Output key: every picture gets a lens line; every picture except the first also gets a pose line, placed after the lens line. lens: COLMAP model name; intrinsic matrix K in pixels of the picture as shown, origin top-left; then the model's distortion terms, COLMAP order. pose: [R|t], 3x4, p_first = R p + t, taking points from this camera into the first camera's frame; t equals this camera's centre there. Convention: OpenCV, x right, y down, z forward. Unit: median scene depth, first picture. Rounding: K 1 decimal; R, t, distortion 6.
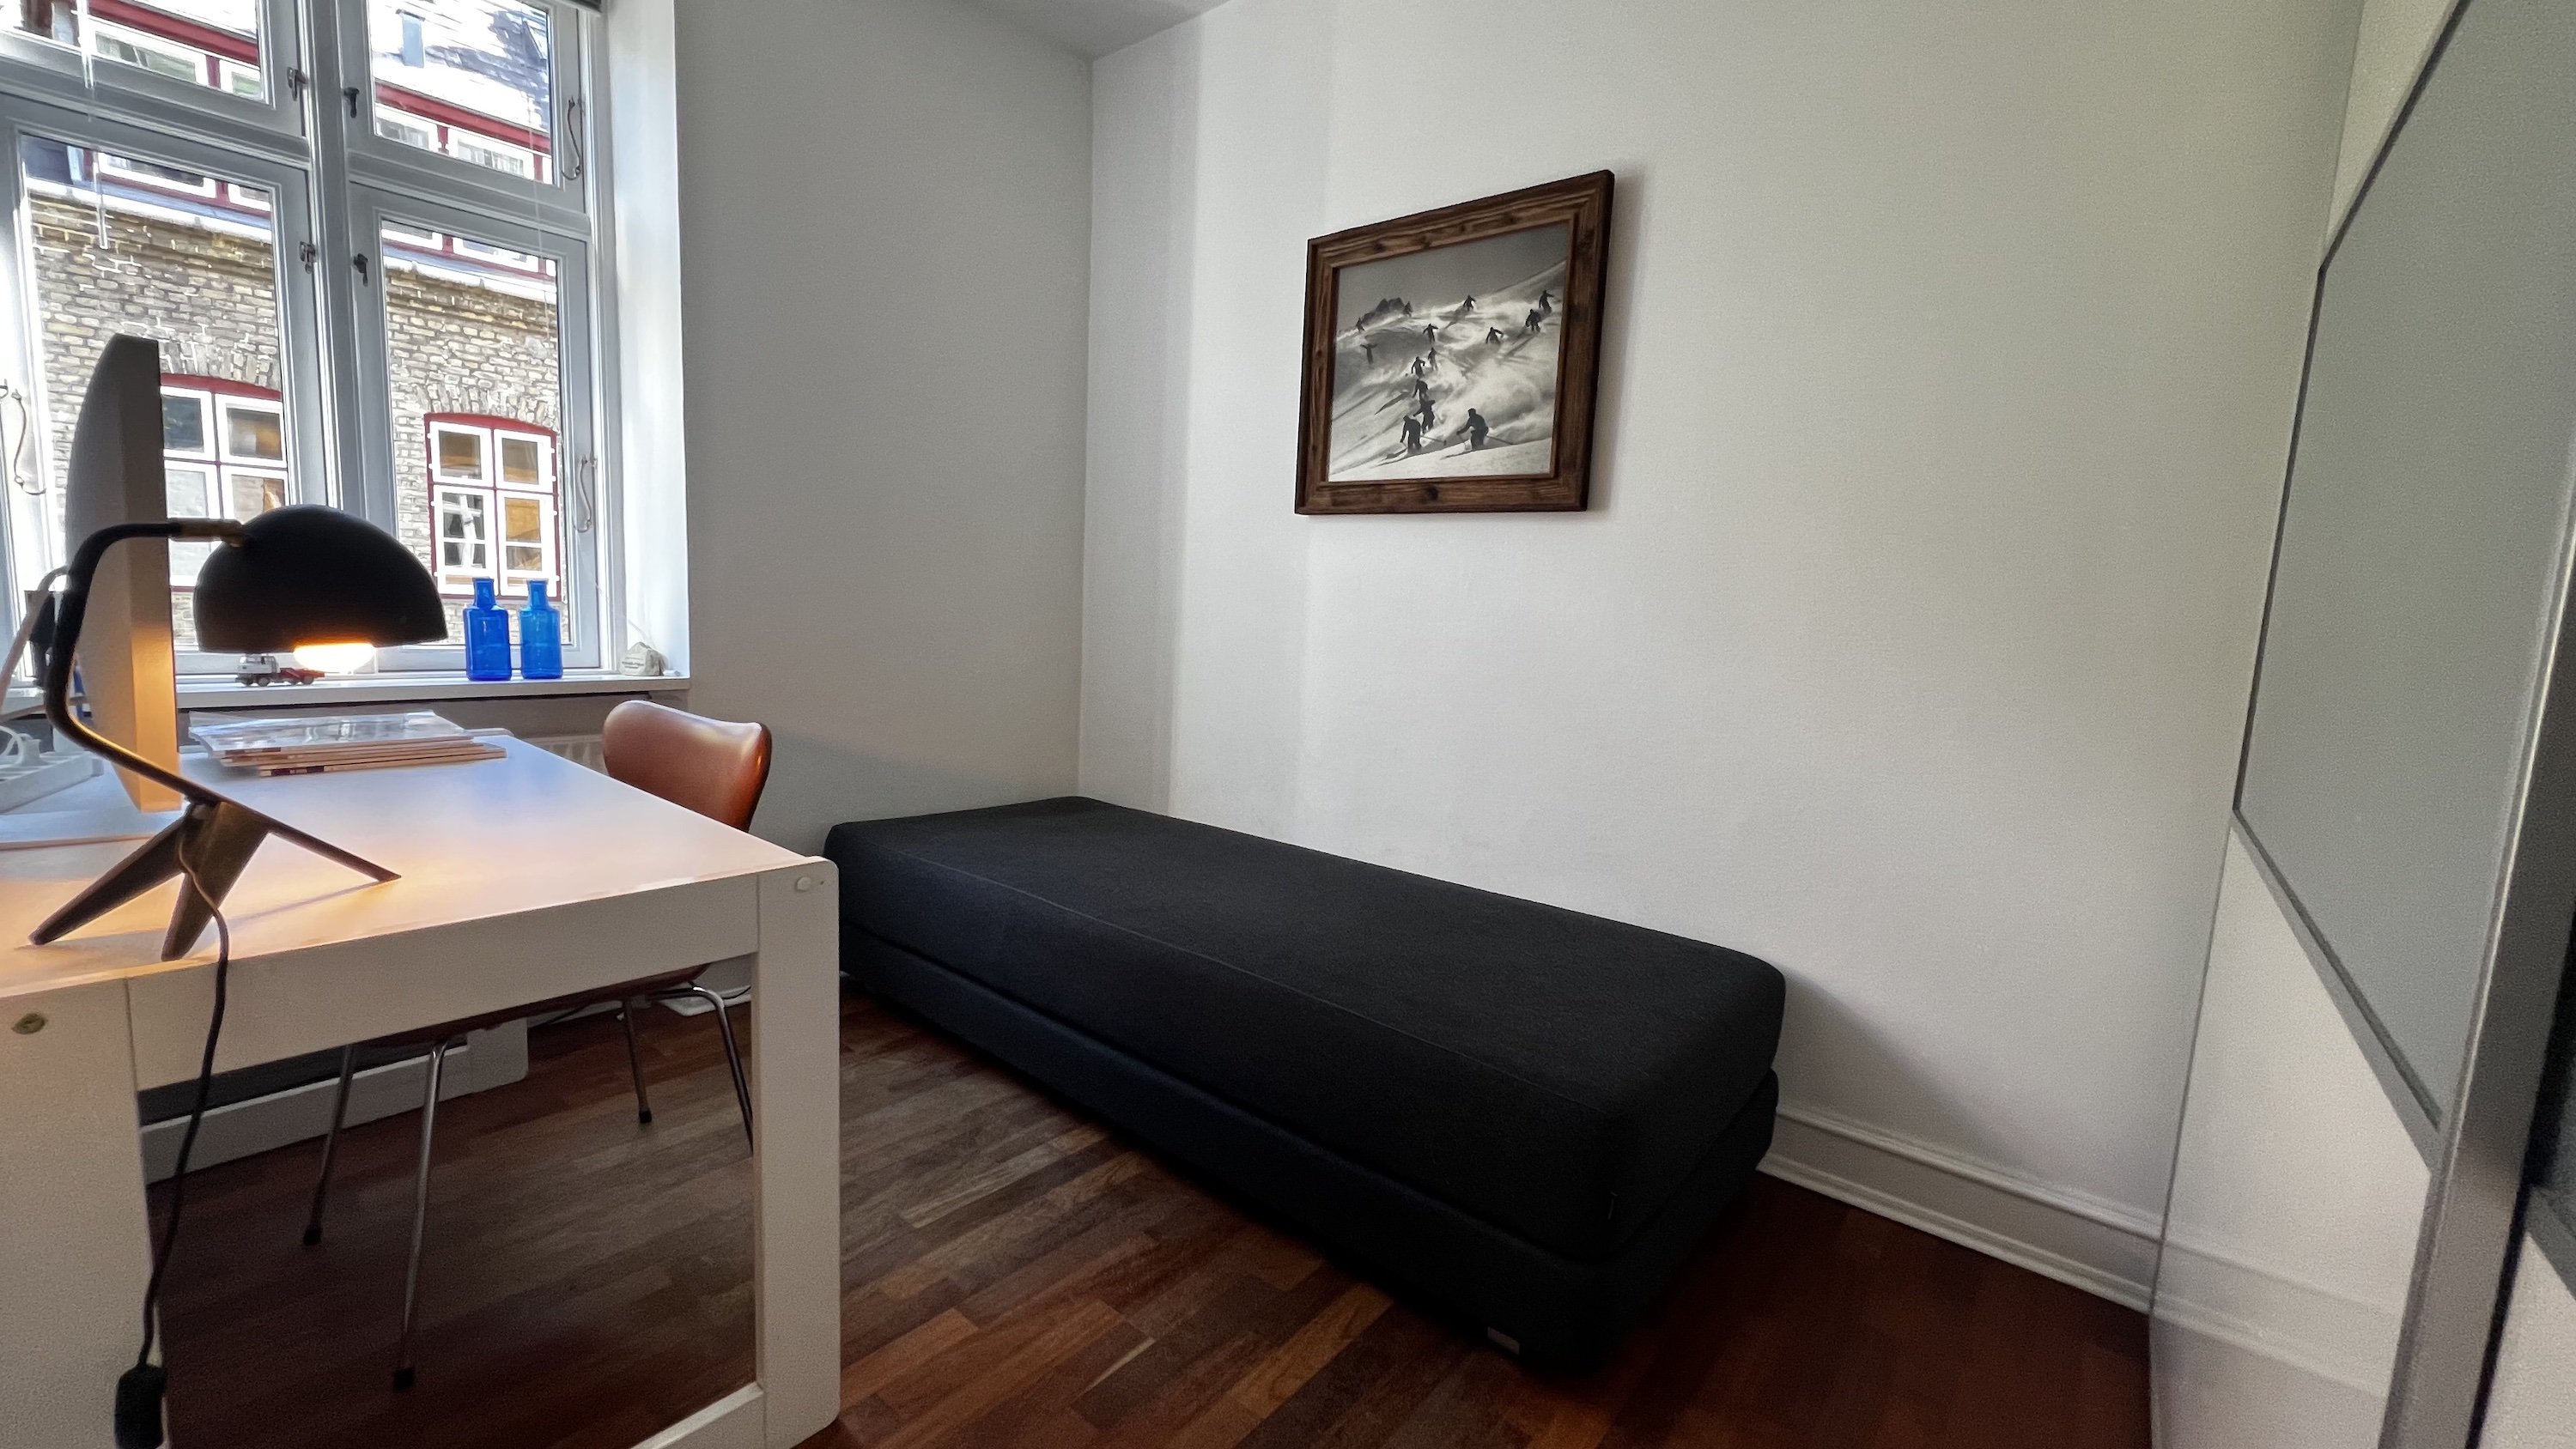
lens RADIAL K [[1027.6, 0, 1288.0], [0, 1027.6, 724.4], [0, 0, 1]] dist [0.001255, -0.000329]
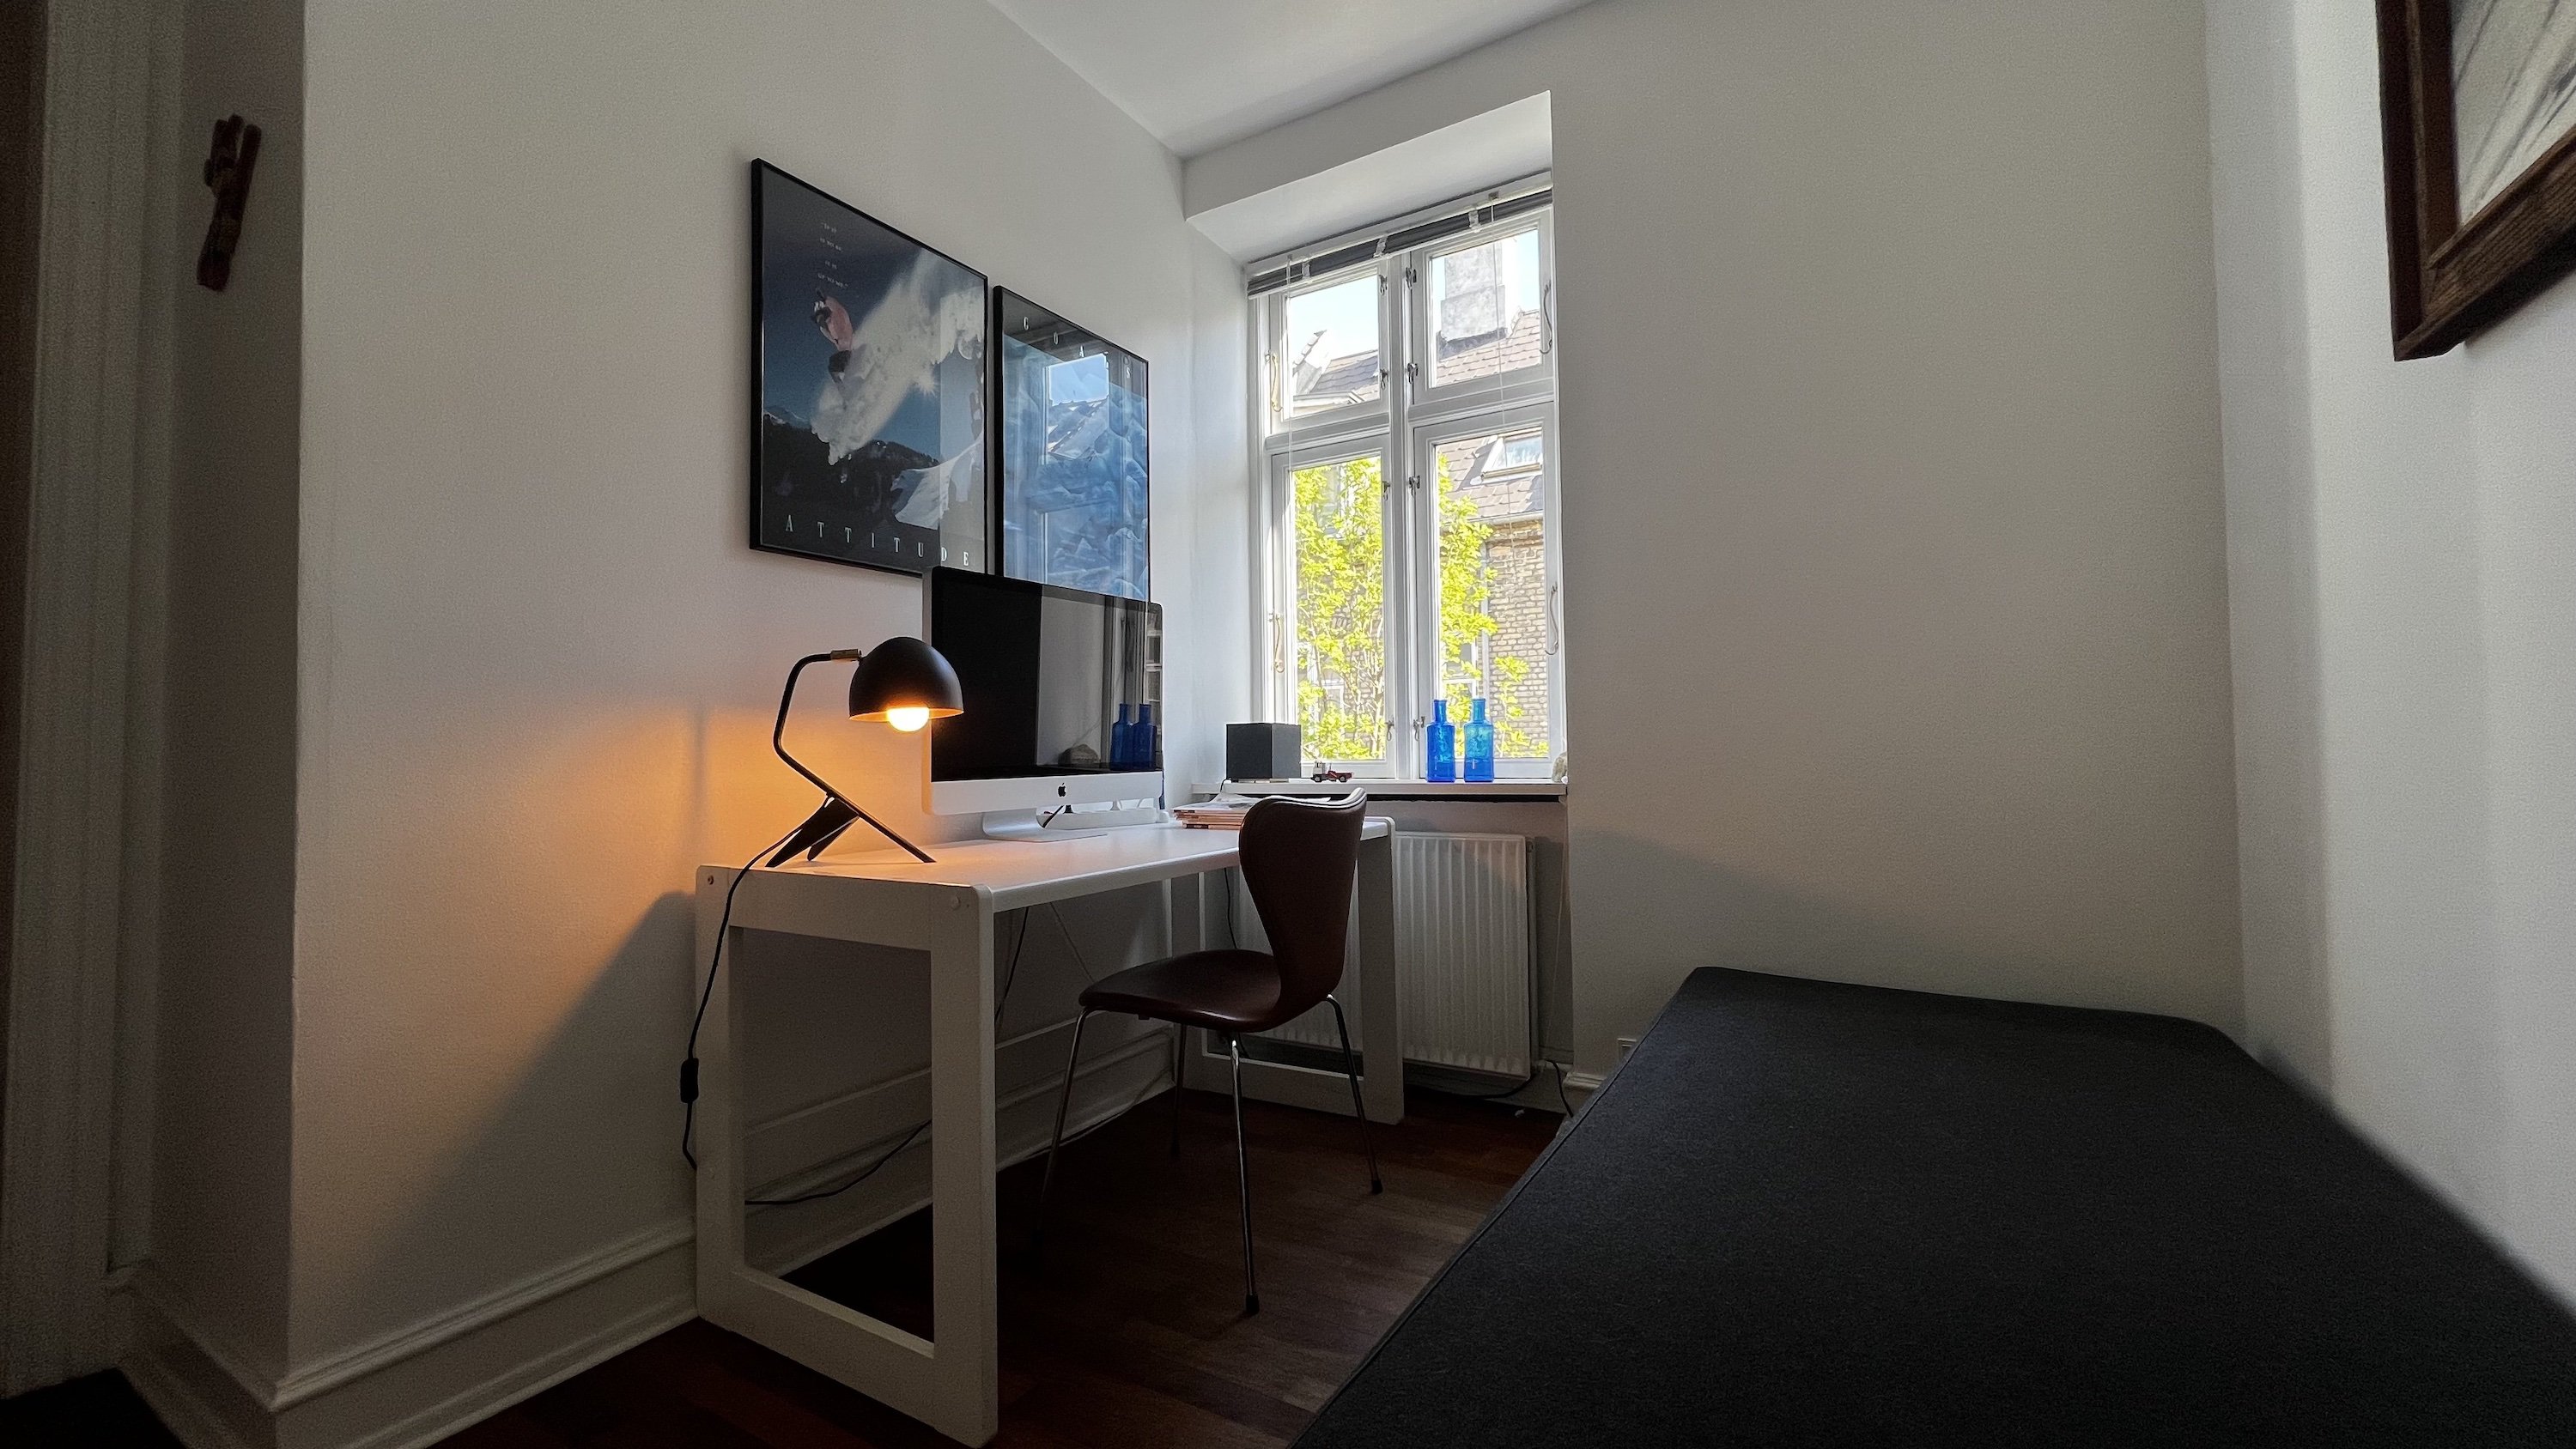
lens RADIAL K [[1027.6, 0, 1306.4], [0, 1027.6, 712.1], [0, 0, 1]] dist [0.001255, -0.000329]
pose [[0.138243, -0.084201, -0.986813, 0.424401], [-0.097110, 0.990426, -0.098113, 0.010363], [0.985626, 0.109393, 0.128743, 0.710223]]
